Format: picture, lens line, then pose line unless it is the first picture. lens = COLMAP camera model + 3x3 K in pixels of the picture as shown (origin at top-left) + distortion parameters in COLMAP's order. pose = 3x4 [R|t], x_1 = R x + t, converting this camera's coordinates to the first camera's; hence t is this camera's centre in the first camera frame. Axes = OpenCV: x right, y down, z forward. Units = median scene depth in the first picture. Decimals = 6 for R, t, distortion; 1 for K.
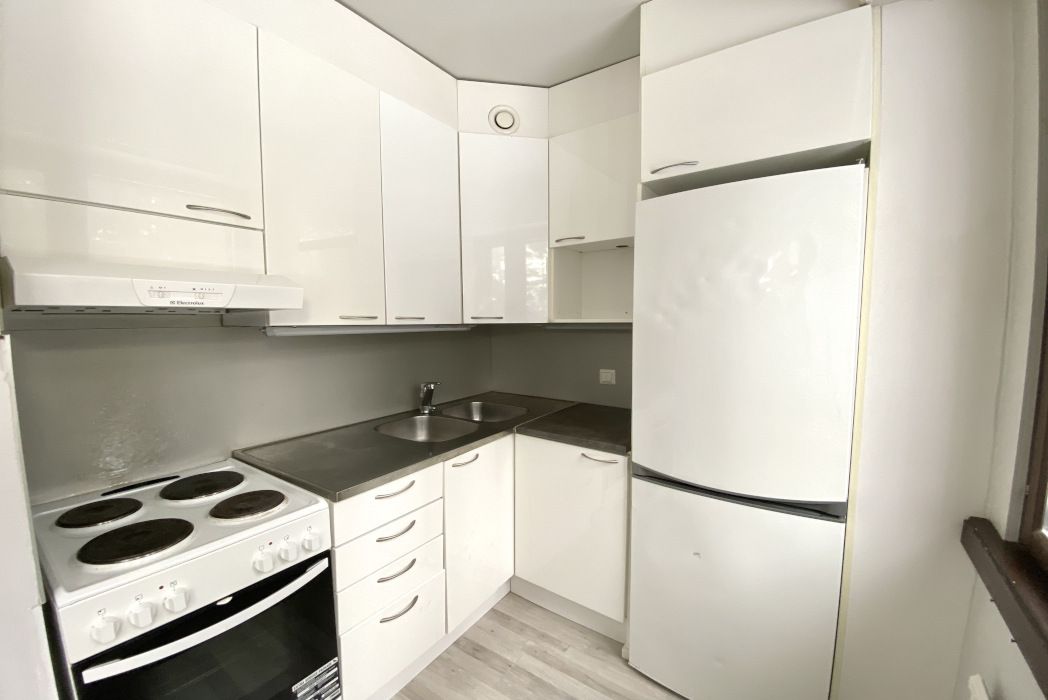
lens RADIAL K [[427.1, 0, 522.6], [0, 427.1, 359.4], [0, 0, 1]] dist [0.024701, -0.023501]
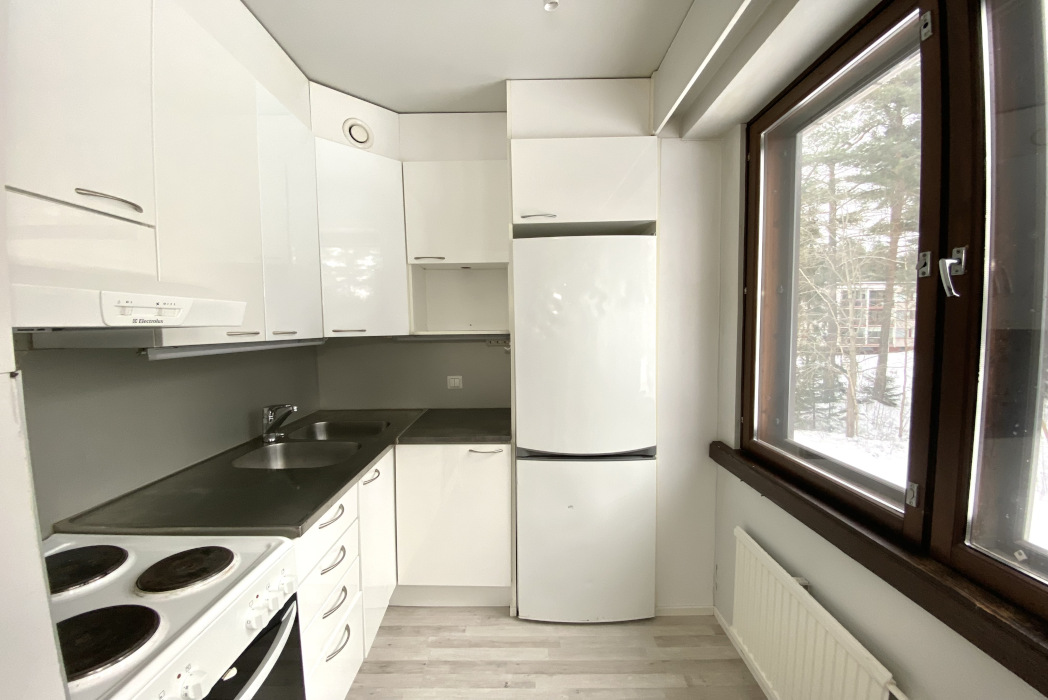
lens RADIAL K [[427.1, 0, 522.6], [0, 427.1, 359.4], [0, 0, 1]] dist [0.024701, -0.023501]
pose [[0.822399, -0.051968, 0.566532, -0.392090], [0.063699, 0.997969, -0.000925, -0.009548], [-0.565334, 0.036849, 0.824039, -0.023400]]
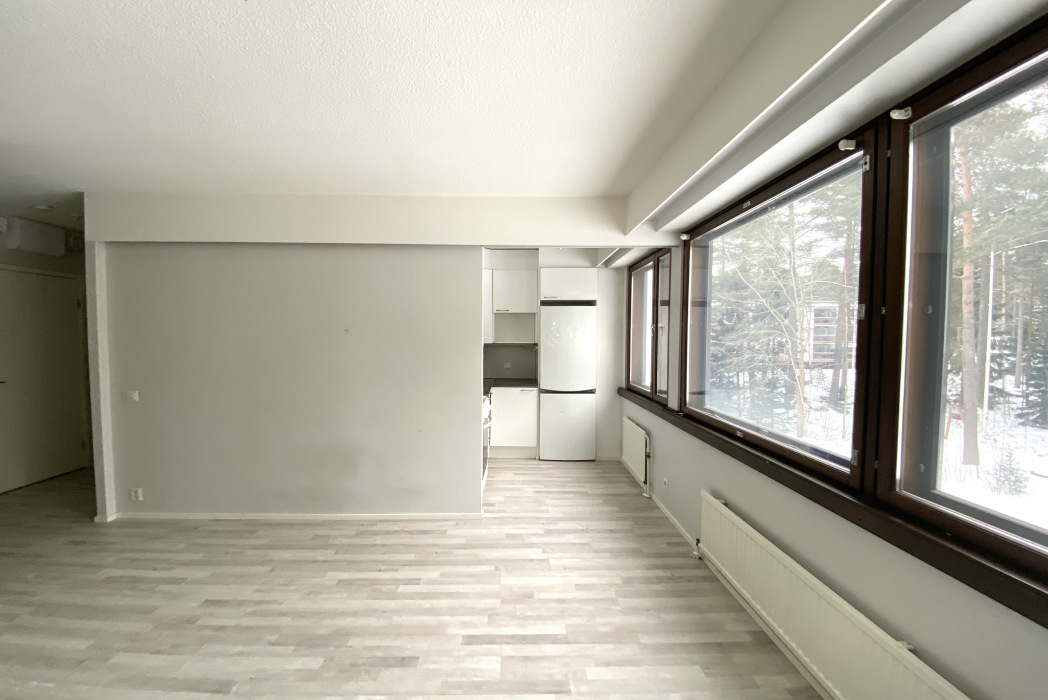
lens RADIAL K [[431.6, 0, 521.9], [0, 431.6, 352.3], [0, 0, 1]] dist [0.001558, -0.011772]
pose [[0.810012, -0.015809, 0.586201, -1.589437], [0.049734, 0.997887, -0.041812, 0.097715], [-0.584301, 0.063023, 0.809086, -1.374805]]
